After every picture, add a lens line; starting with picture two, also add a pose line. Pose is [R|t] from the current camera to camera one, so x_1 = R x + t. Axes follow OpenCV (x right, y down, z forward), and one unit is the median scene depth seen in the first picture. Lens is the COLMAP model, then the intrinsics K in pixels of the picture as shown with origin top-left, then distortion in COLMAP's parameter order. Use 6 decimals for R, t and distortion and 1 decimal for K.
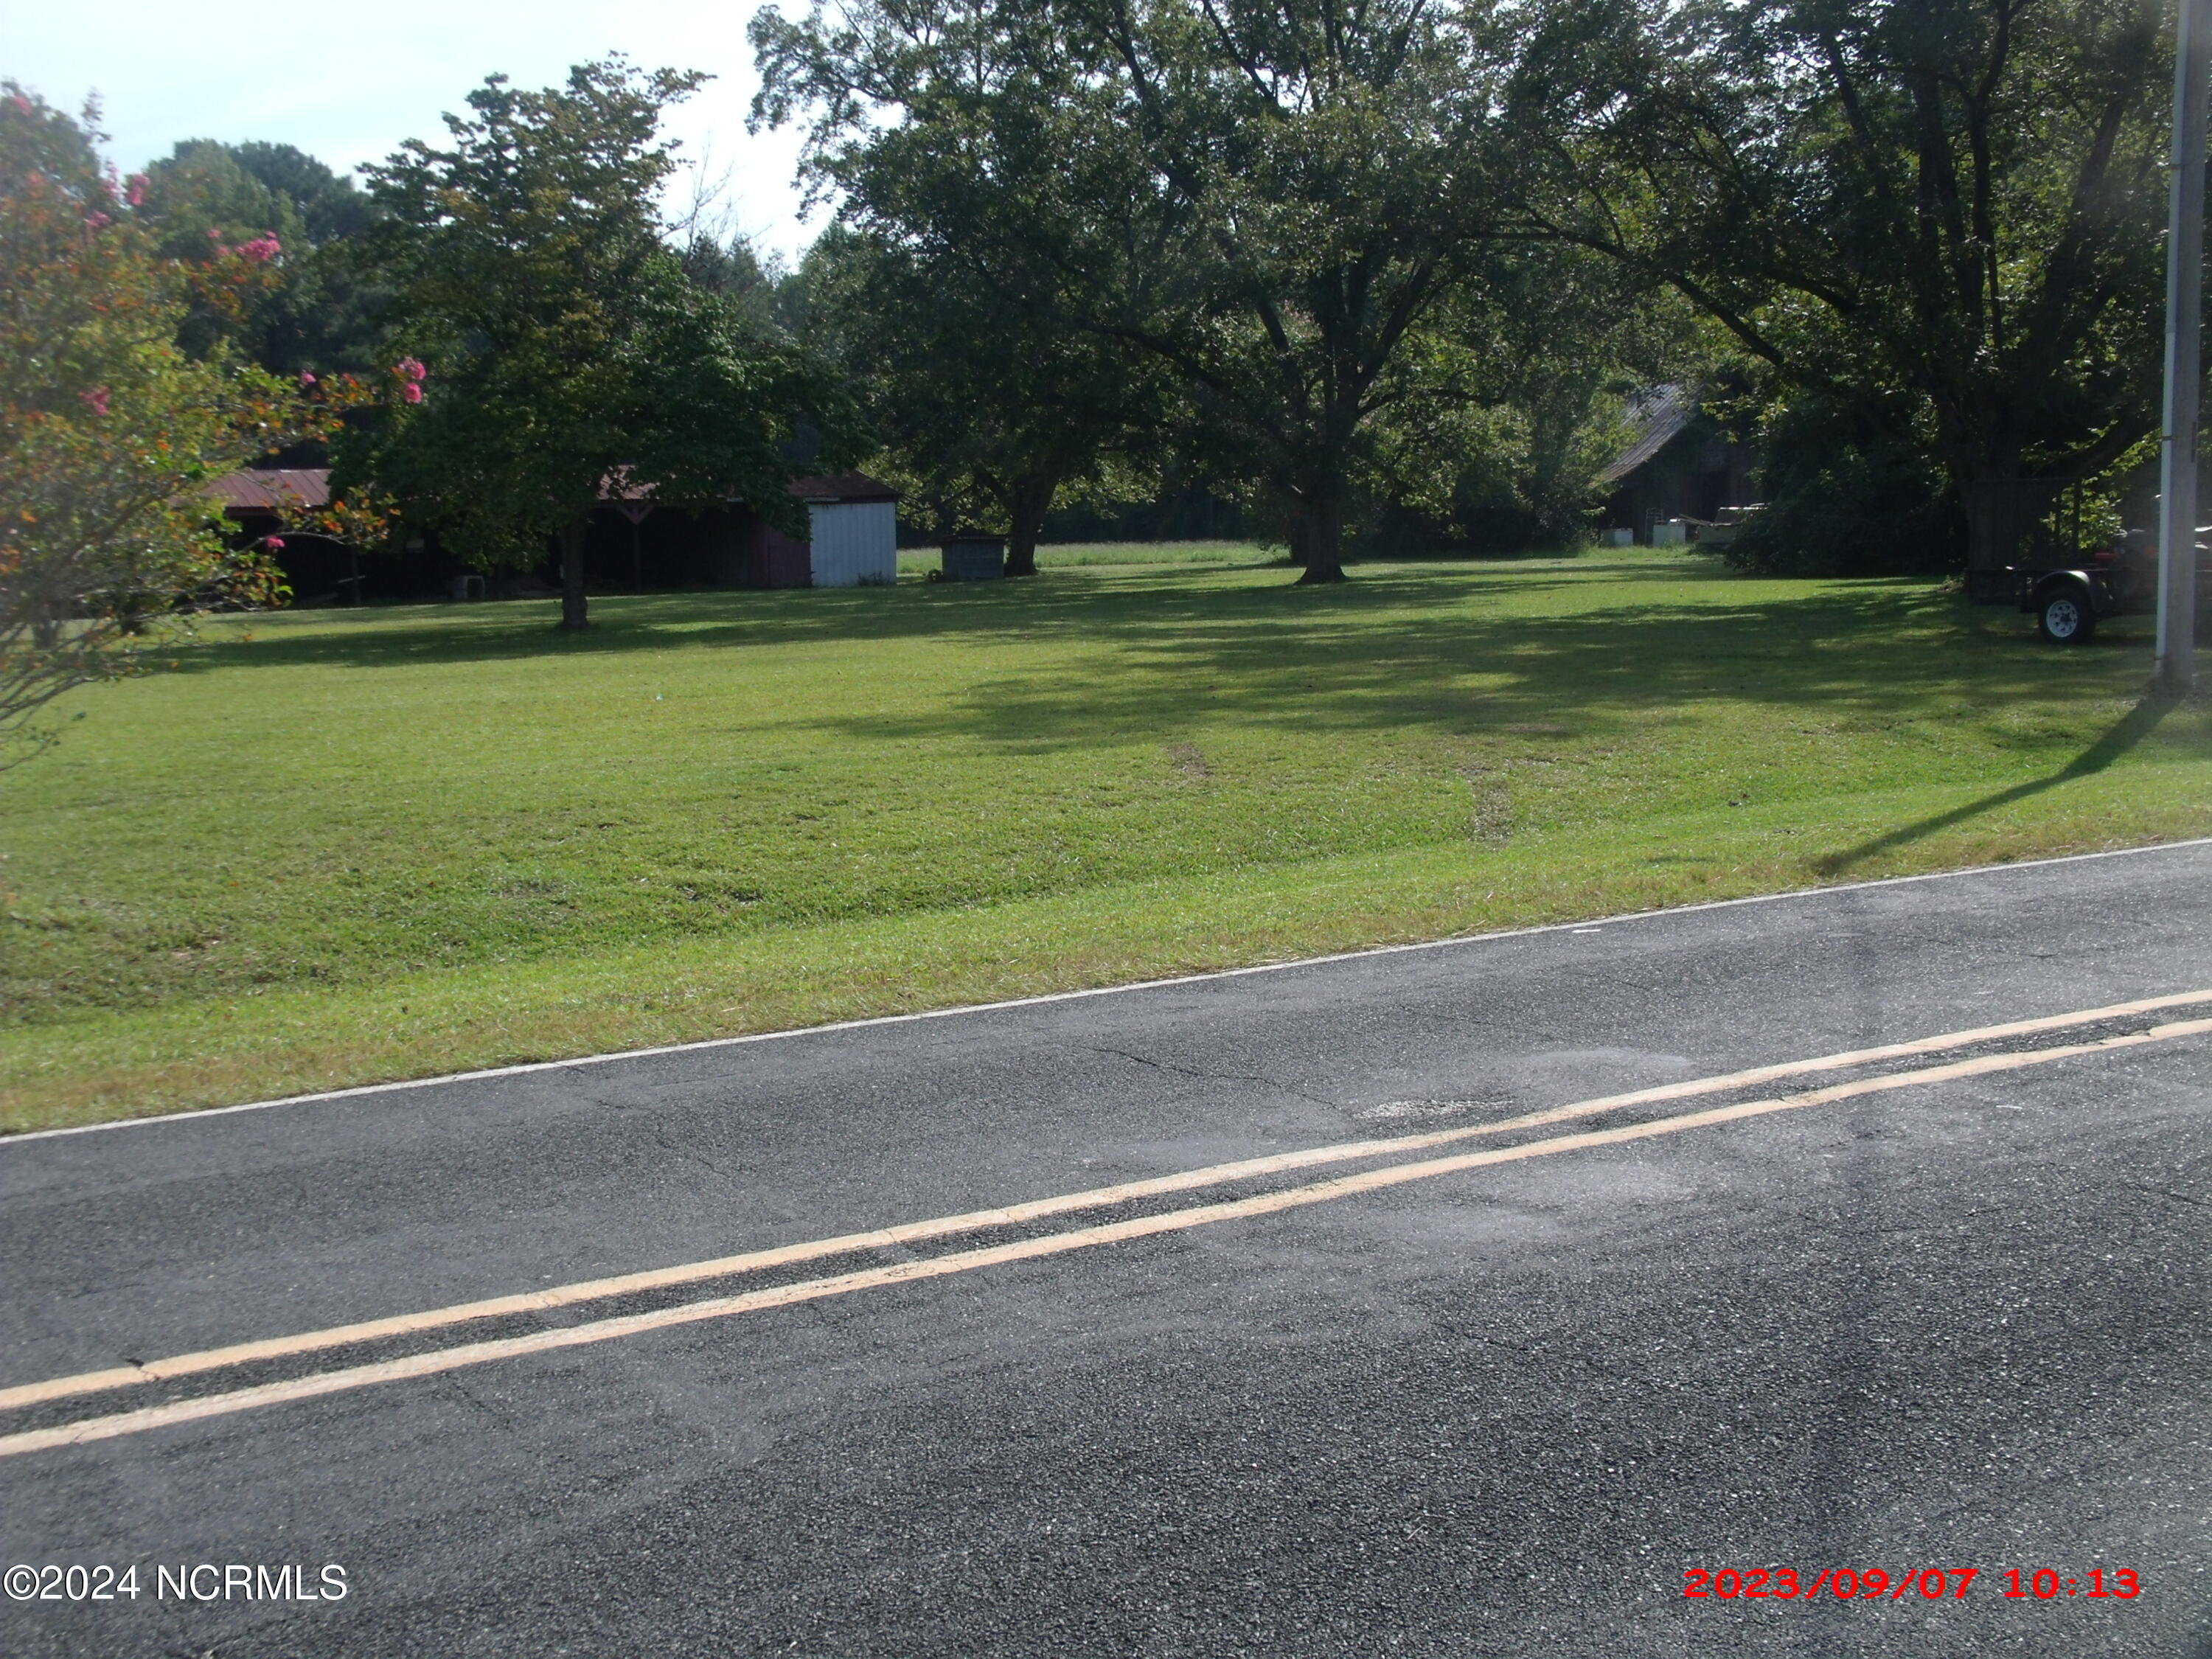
lens RADIAL K [[2586.9, 0, 1051.7], [0, 2586.9, 831.0], [0, 0, 1]] dist [-0.099598, 0.407495]
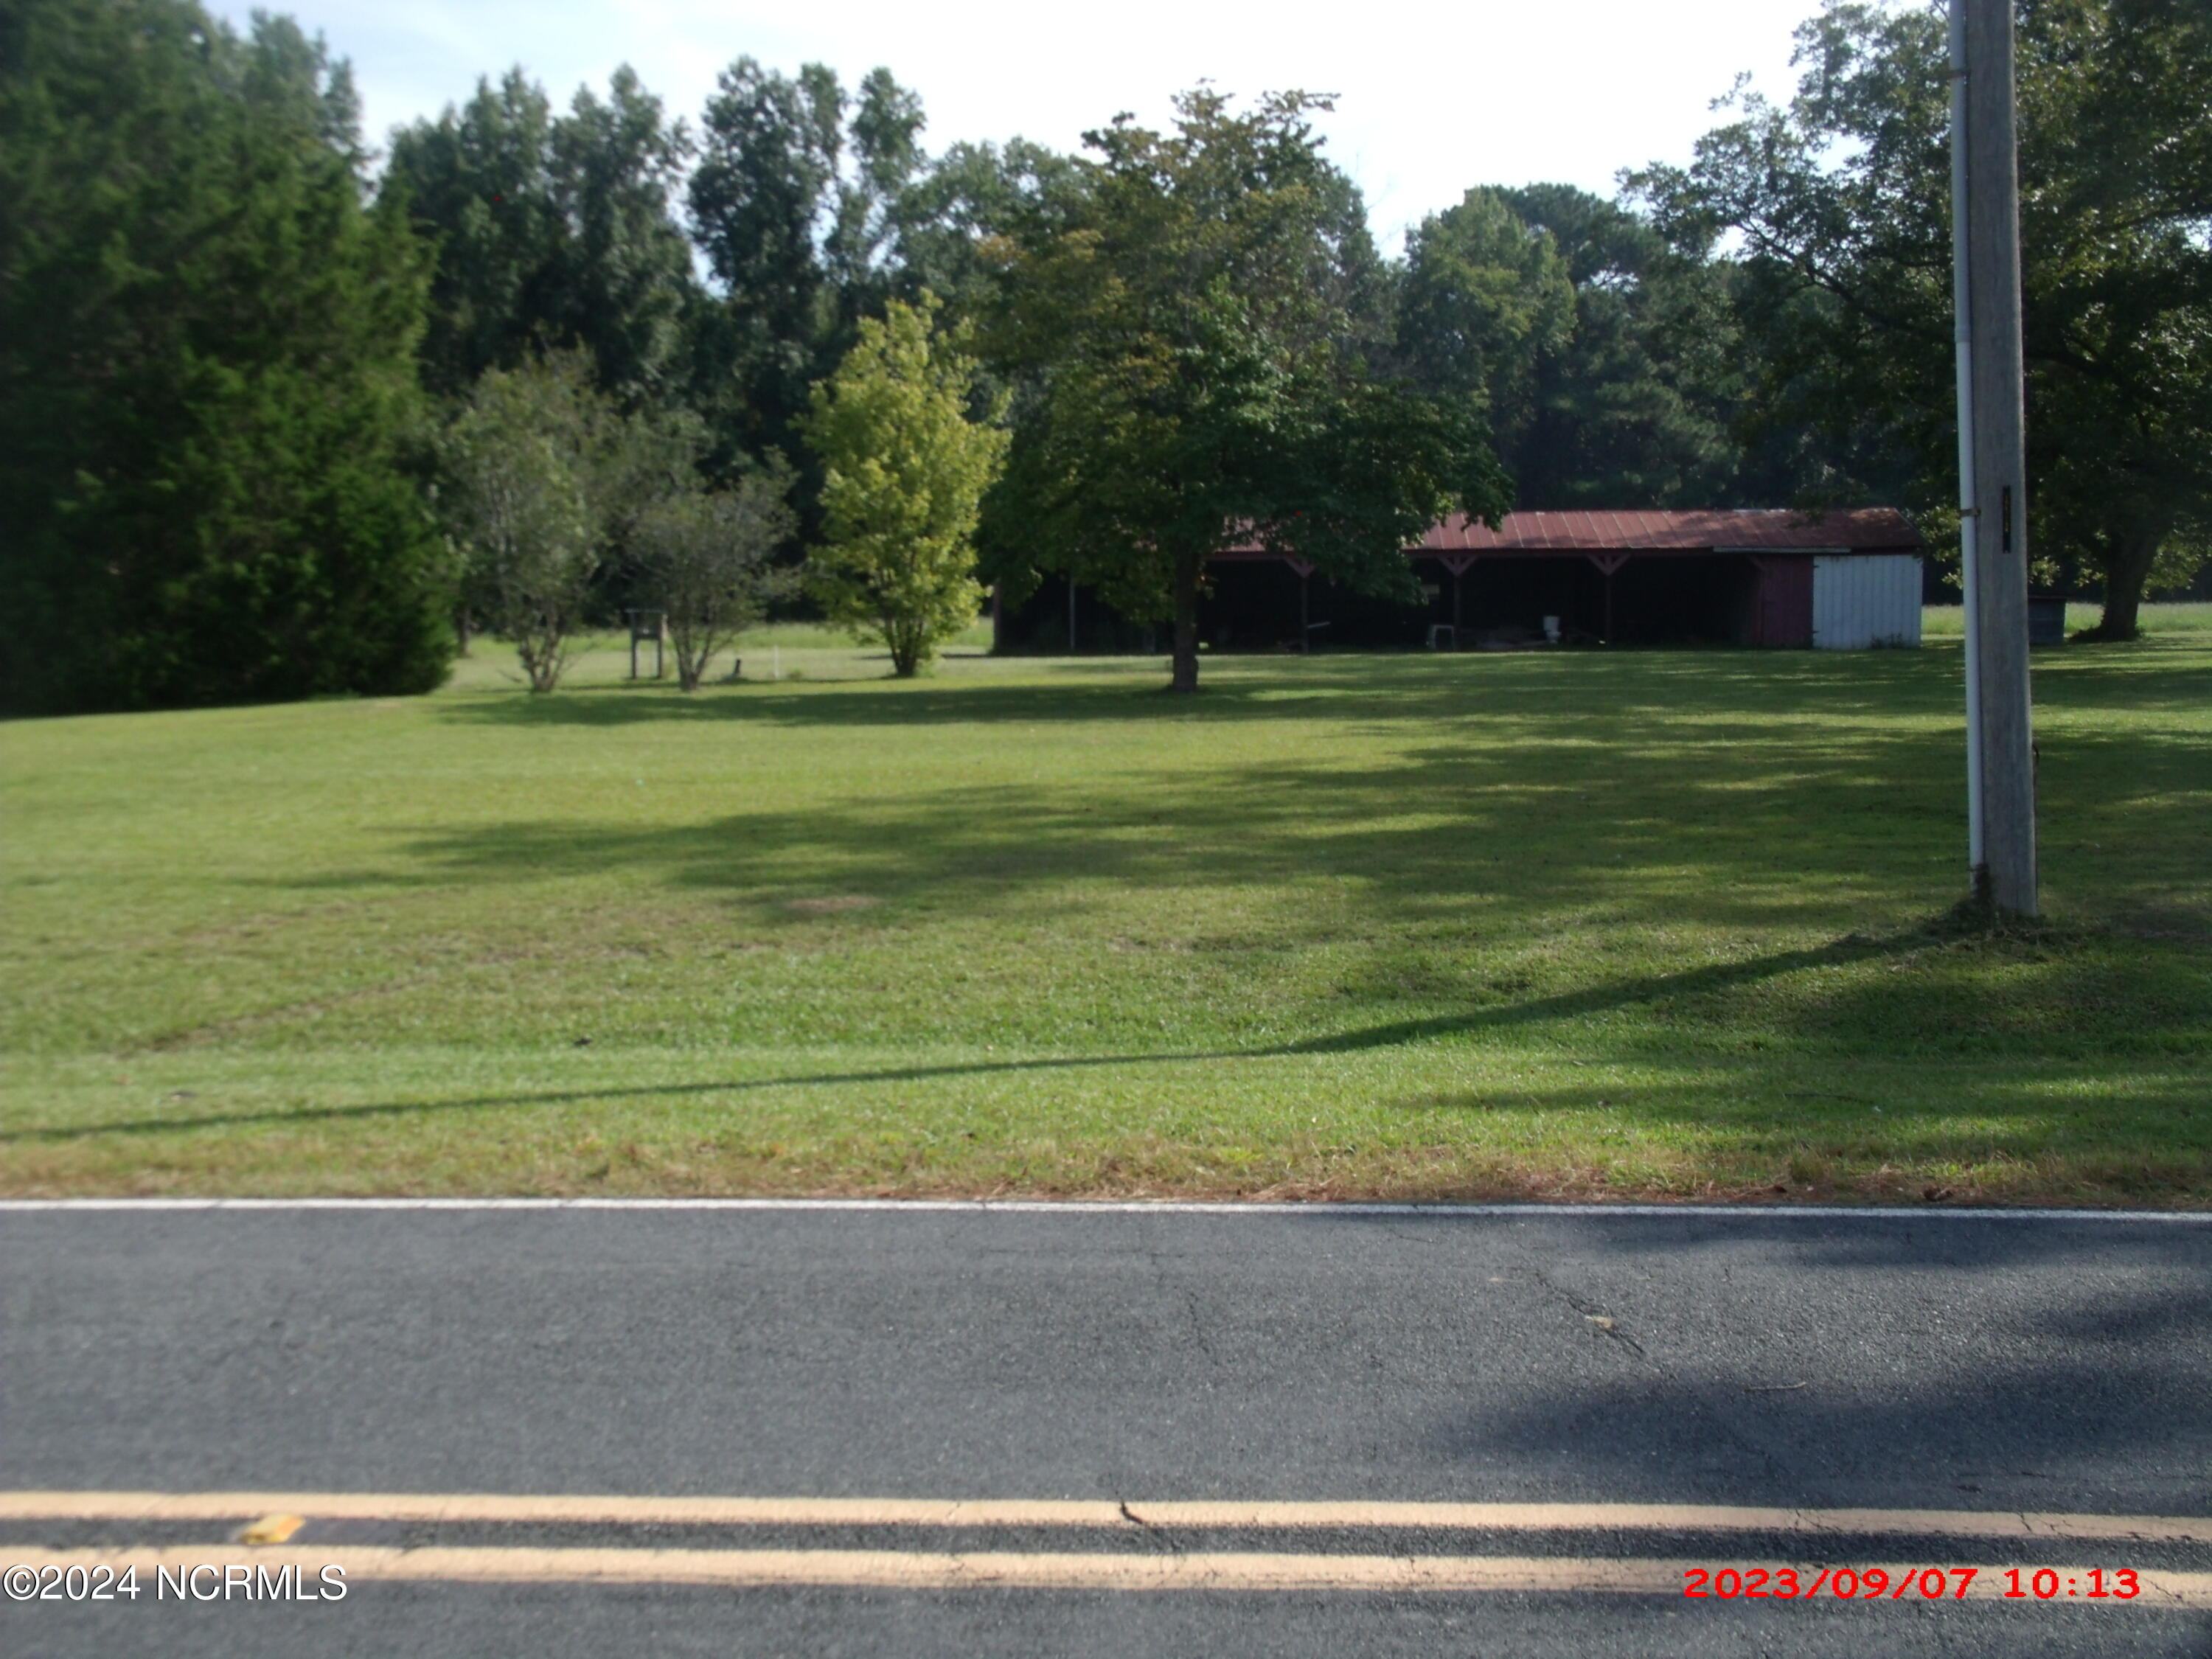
lens RADIAL K [[2586.9, 0, 1051.7], [0, 2586.9, 831.0], [0, 0, 1]] dist [-0.099598, 0.407495]
pose [[0.838196, 0.070983, -0.540730, 0.171713], [-0.077692, 0.996923, 0.010437, -0.019230], [0.539807, 0.033263, 0.841131, 0.103687]]
